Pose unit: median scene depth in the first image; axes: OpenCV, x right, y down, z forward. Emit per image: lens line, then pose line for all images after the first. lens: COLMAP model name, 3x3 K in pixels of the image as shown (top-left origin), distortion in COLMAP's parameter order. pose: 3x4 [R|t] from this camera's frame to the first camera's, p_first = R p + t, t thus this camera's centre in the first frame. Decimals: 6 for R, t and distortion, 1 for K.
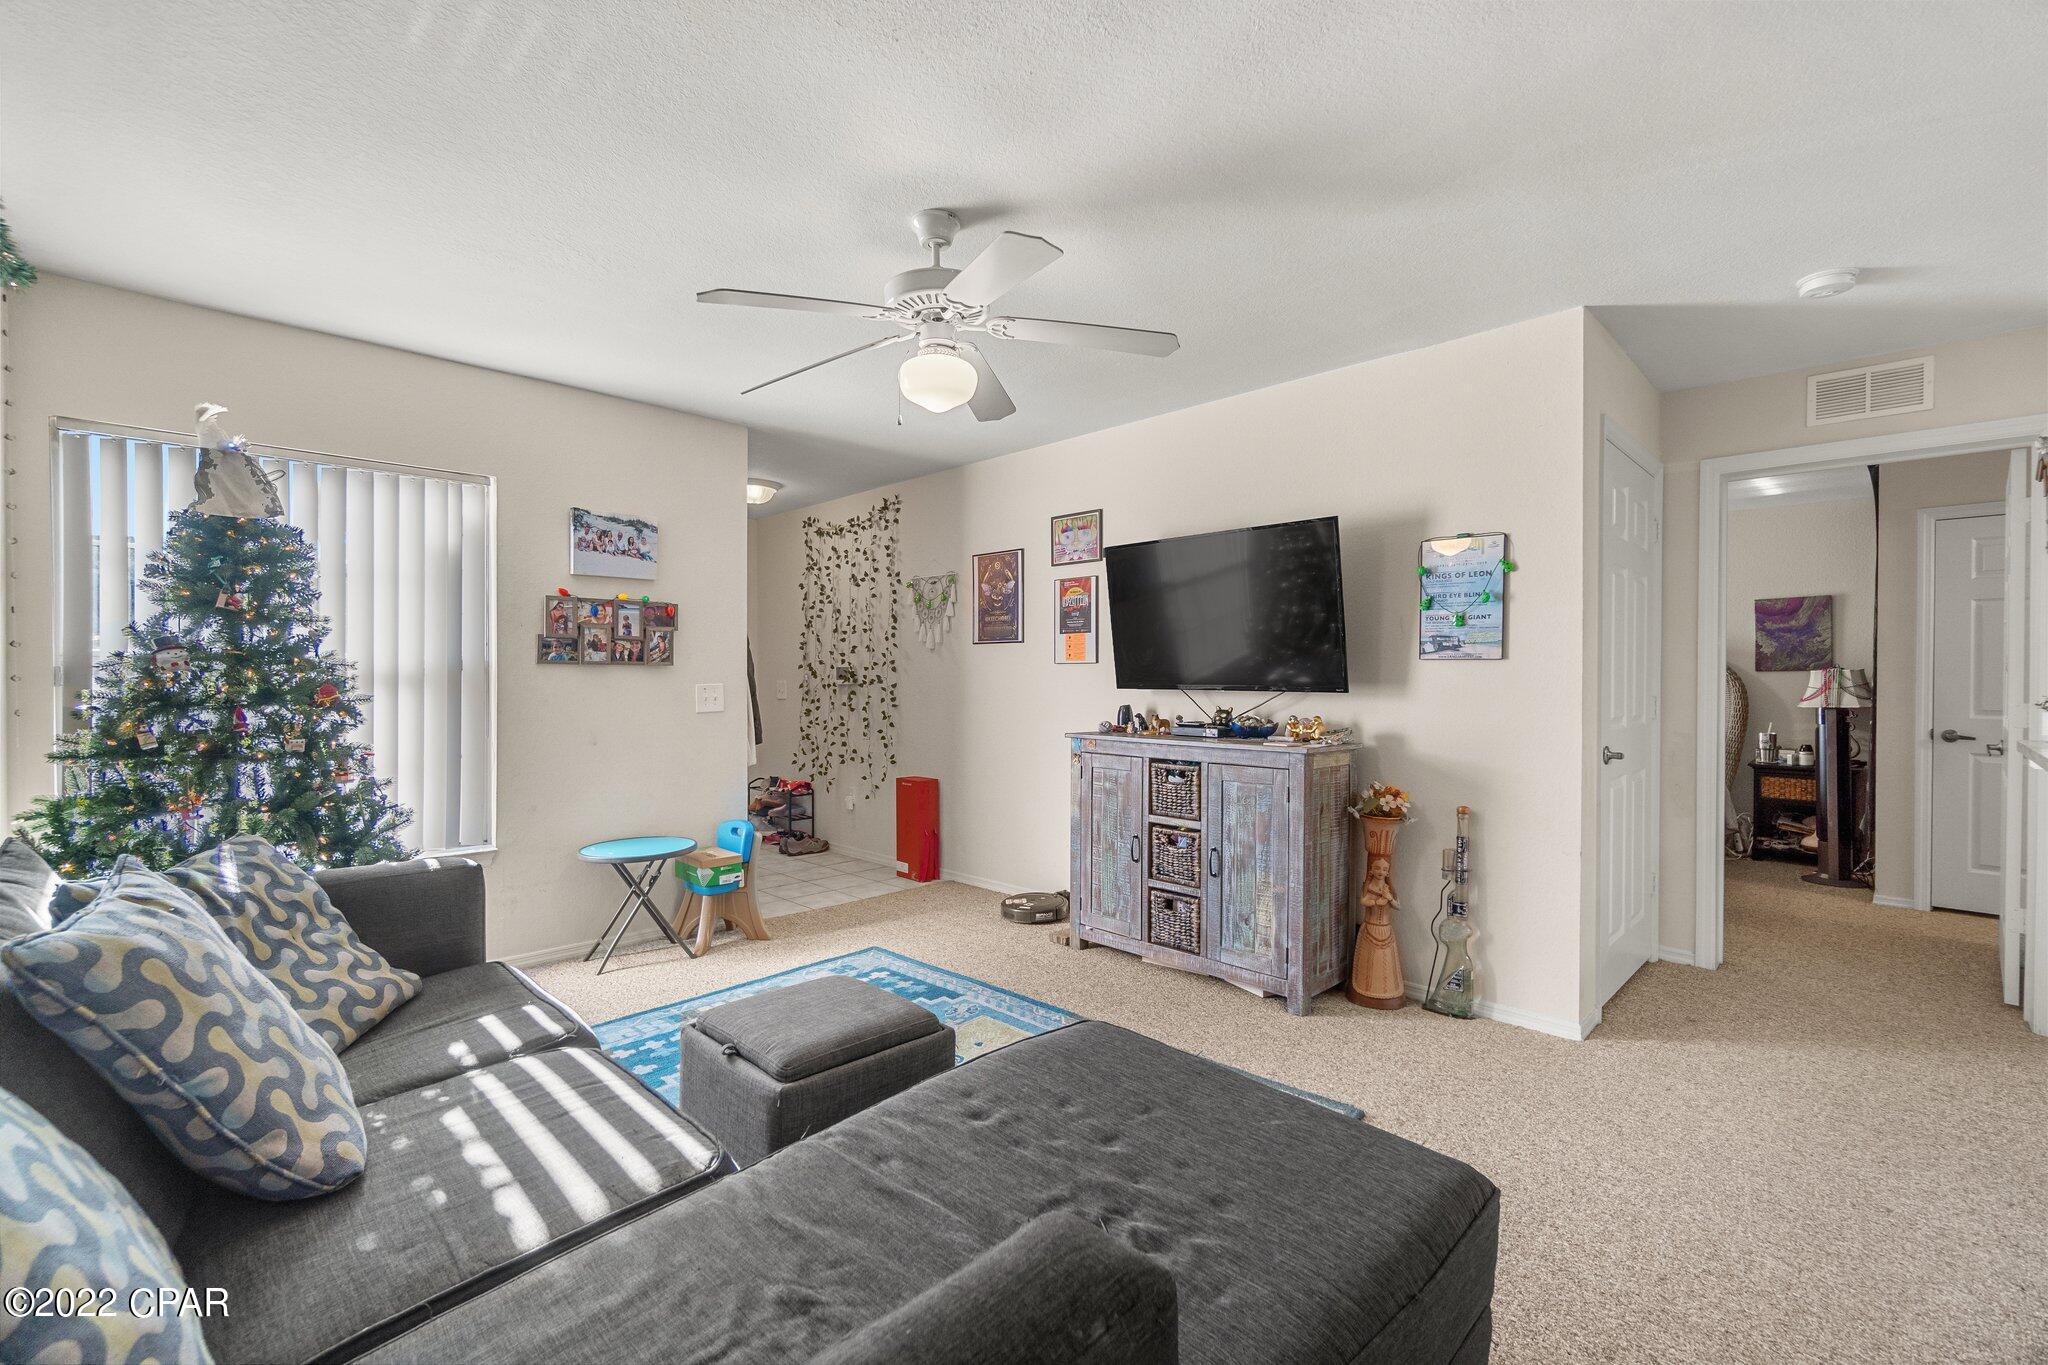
lens RADIAL K [[881.8, 0, 1028.0], [0, 881.8, 683.7], [0, 0, 1]] dist [-0.001330, 0.000464]
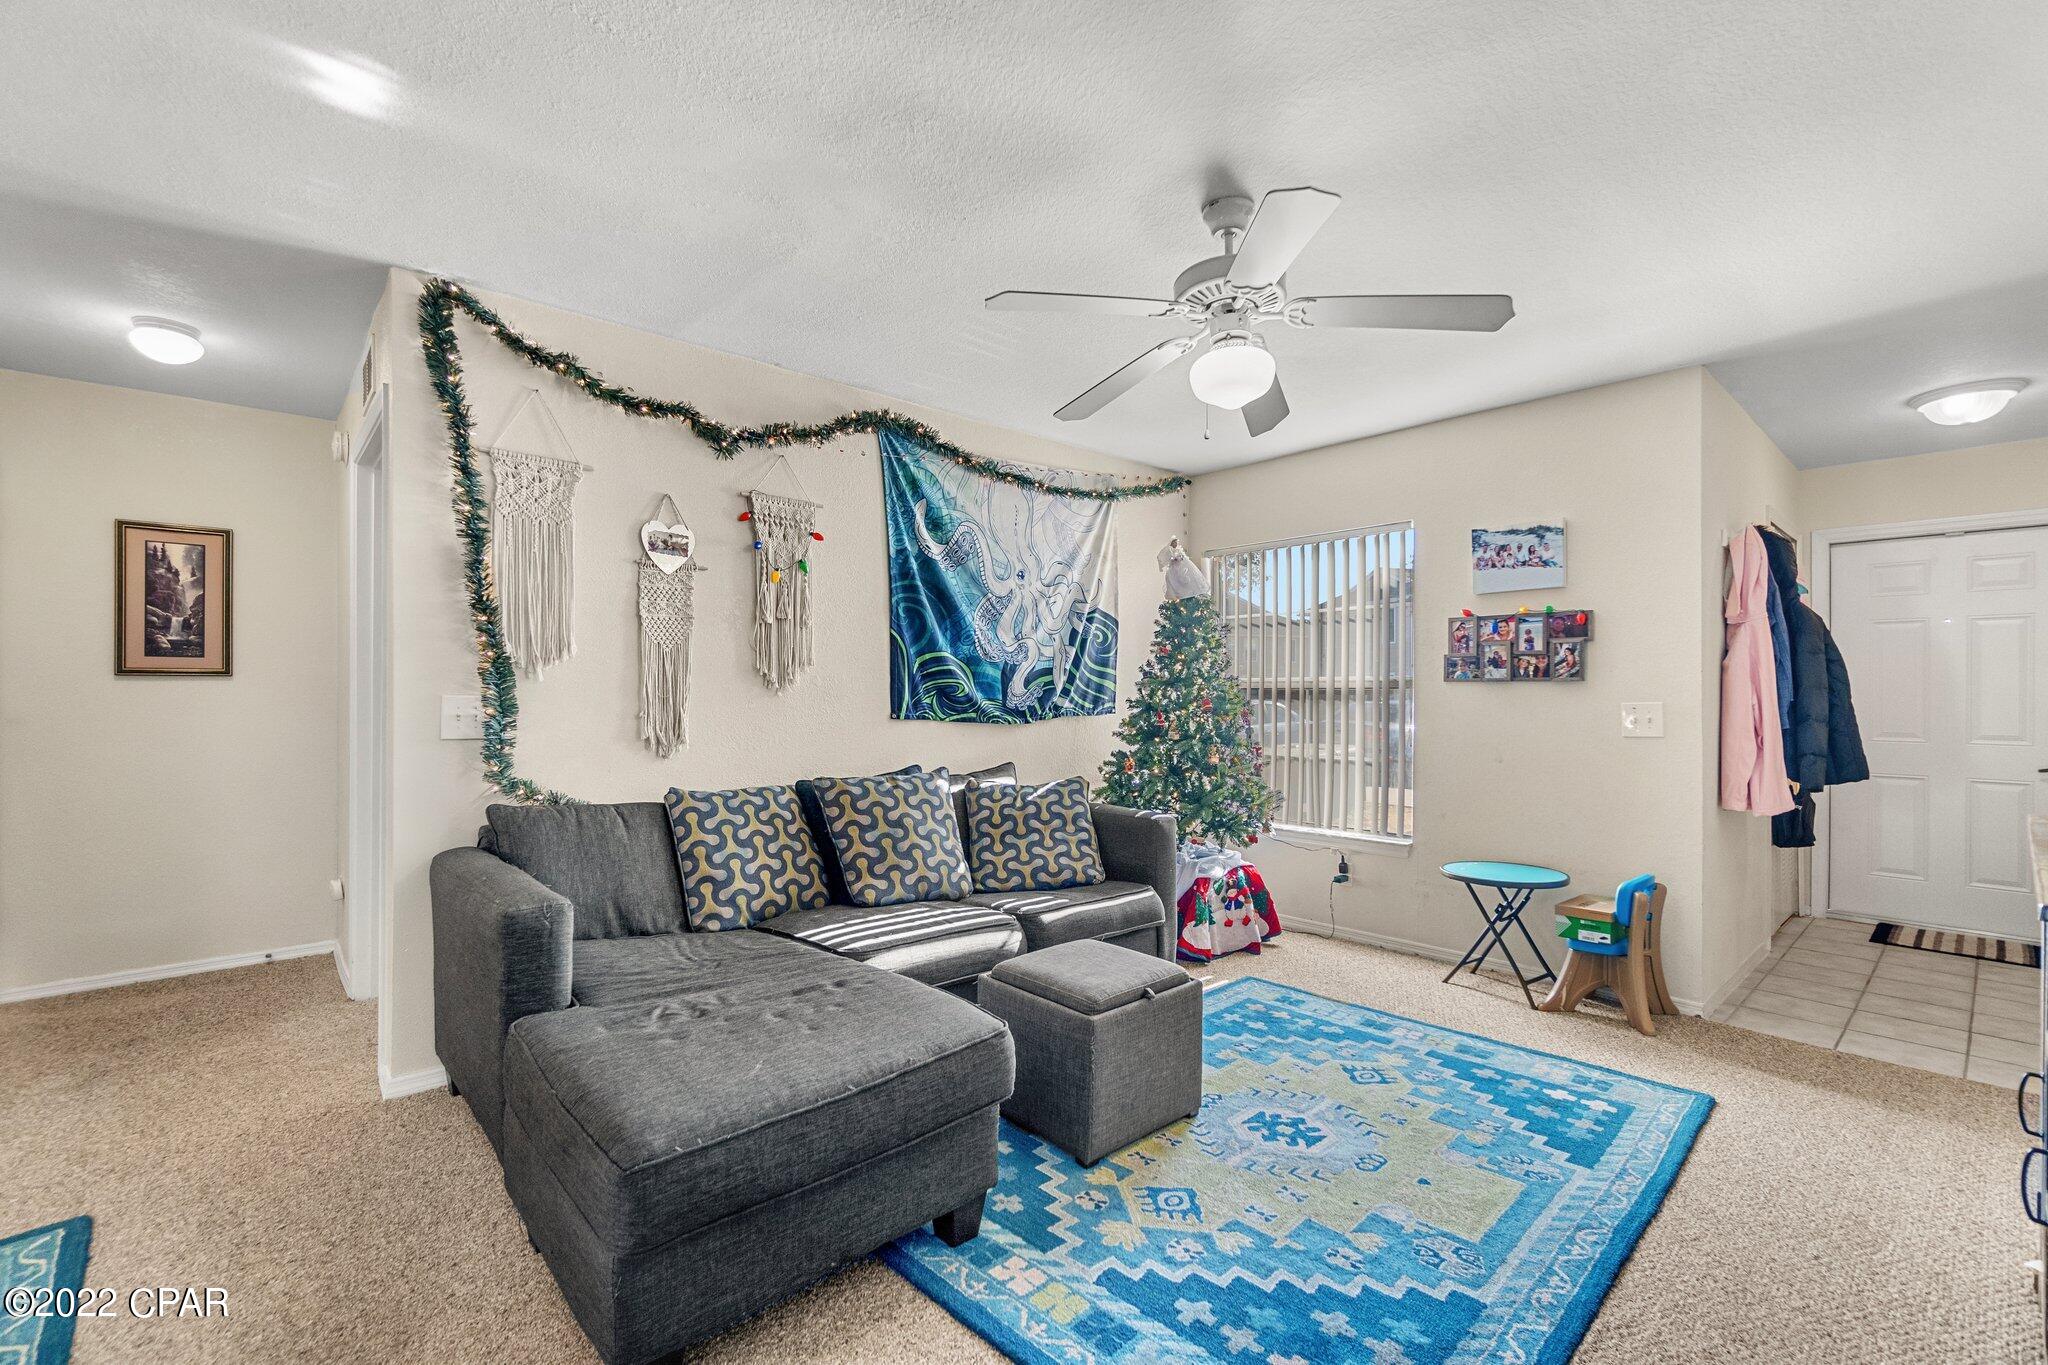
lens RADIAL K [[887.0, 0, 1026.0], [0, 887.0, 694.0], [0, 0, 1]] dist [-0.002204, 0.000153]
pose [[-0.048323, -0.002975, -0.998827, 0.451957], [-0.010714, 0.999940, -0.002460, 0.000353], [0.998774, 0.010583, -0.048352, 0.440409]]
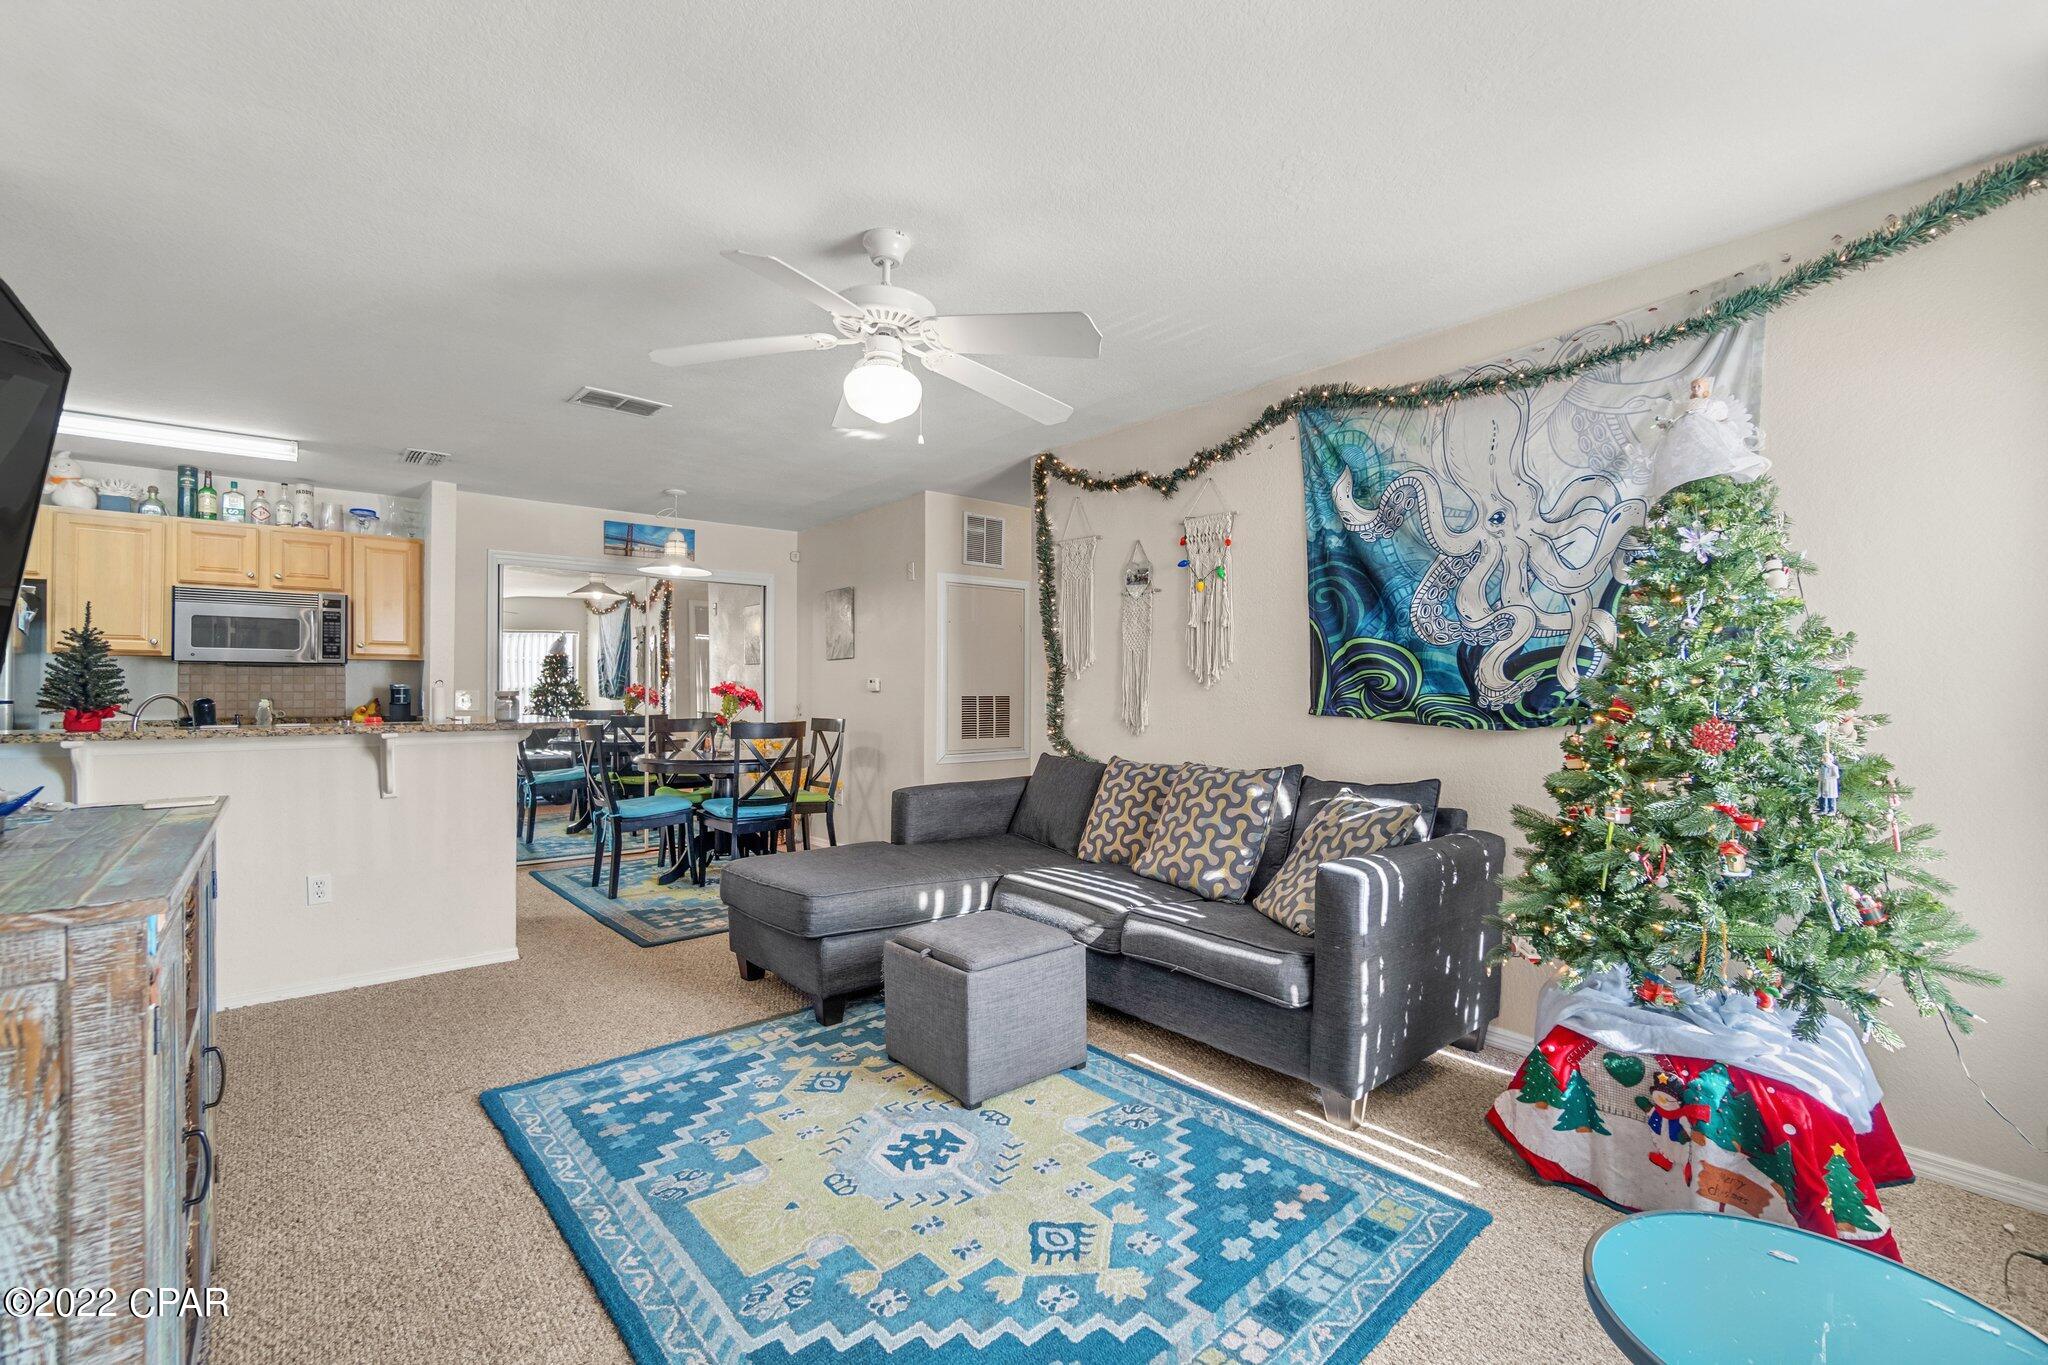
lens RADIAL K [[881.8, 0, 1028.0], [0, 881.8, 683.7], [0, 0, 1]] dist [-0.001330, 0.000464]
pose [[-0.996636, -0.004529, 0.081828, -0.189228], [-0.004326, 0.999987, 0.002667, -0.005022], [-0.081839, 0.002304, -0.996643, 1.065523]]
